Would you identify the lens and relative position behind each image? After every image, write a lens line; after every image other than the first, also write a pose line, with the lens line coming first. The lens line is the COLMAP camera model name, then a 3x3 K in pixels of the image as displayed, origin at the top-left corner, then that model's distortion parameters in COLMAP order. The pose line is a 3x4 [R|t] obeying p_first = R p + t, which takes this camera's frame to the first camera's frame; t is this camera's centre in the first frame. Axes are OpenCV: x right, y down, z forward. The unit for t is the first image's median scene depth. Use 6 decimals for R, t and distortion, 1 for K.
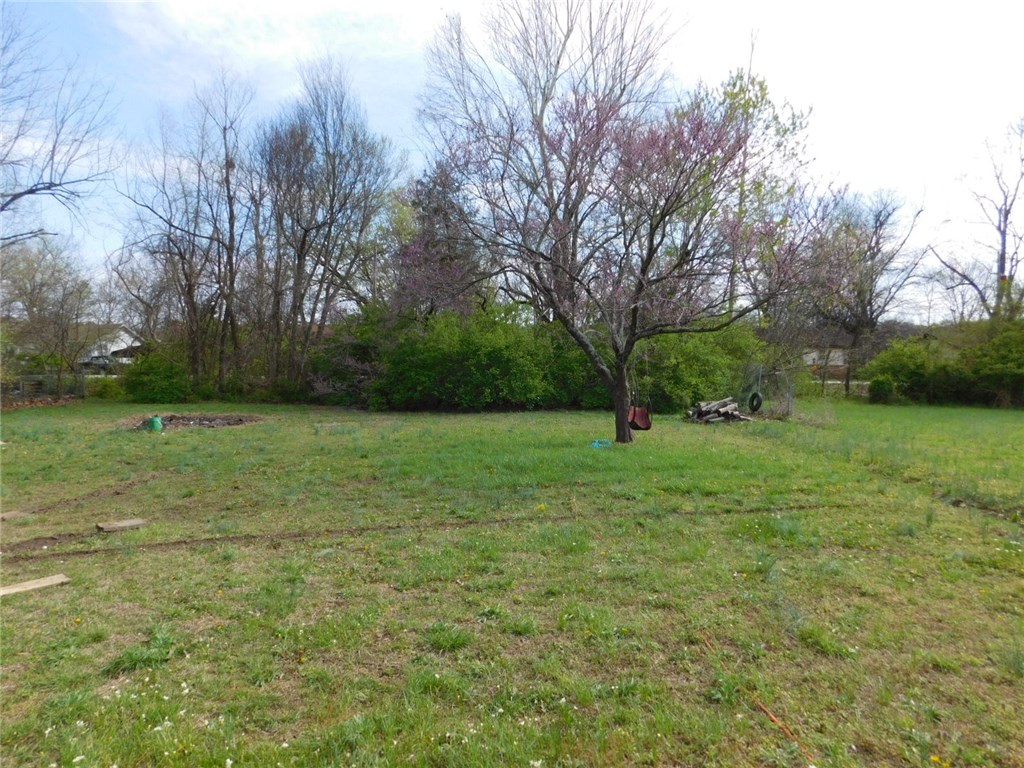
lens RADIAL K [[681.3, 0, 514.3], [0, 681.3, 382.1], [0, 0, 1]] dist [-0.028047, 0.018189]
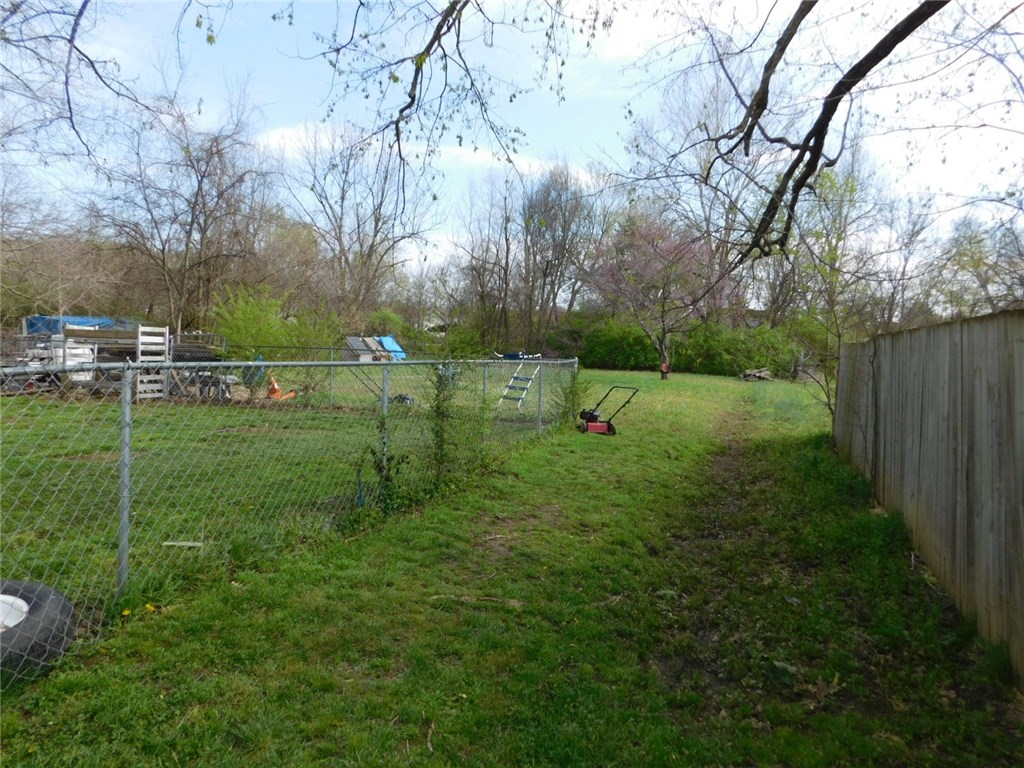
lens RADIAL K [[681.3, 0, 512.1], [0, 681.3, 383.5], [0, 0, 1]] dist [-0.028047, 0.018189]
pose [[0.924720, 0.052058, -0.377071, 0.269064], [-0.038951, 0.998345, 0.042309, 0.010890], [0.378649, -0.024436, 0.925218, -0.610993]]
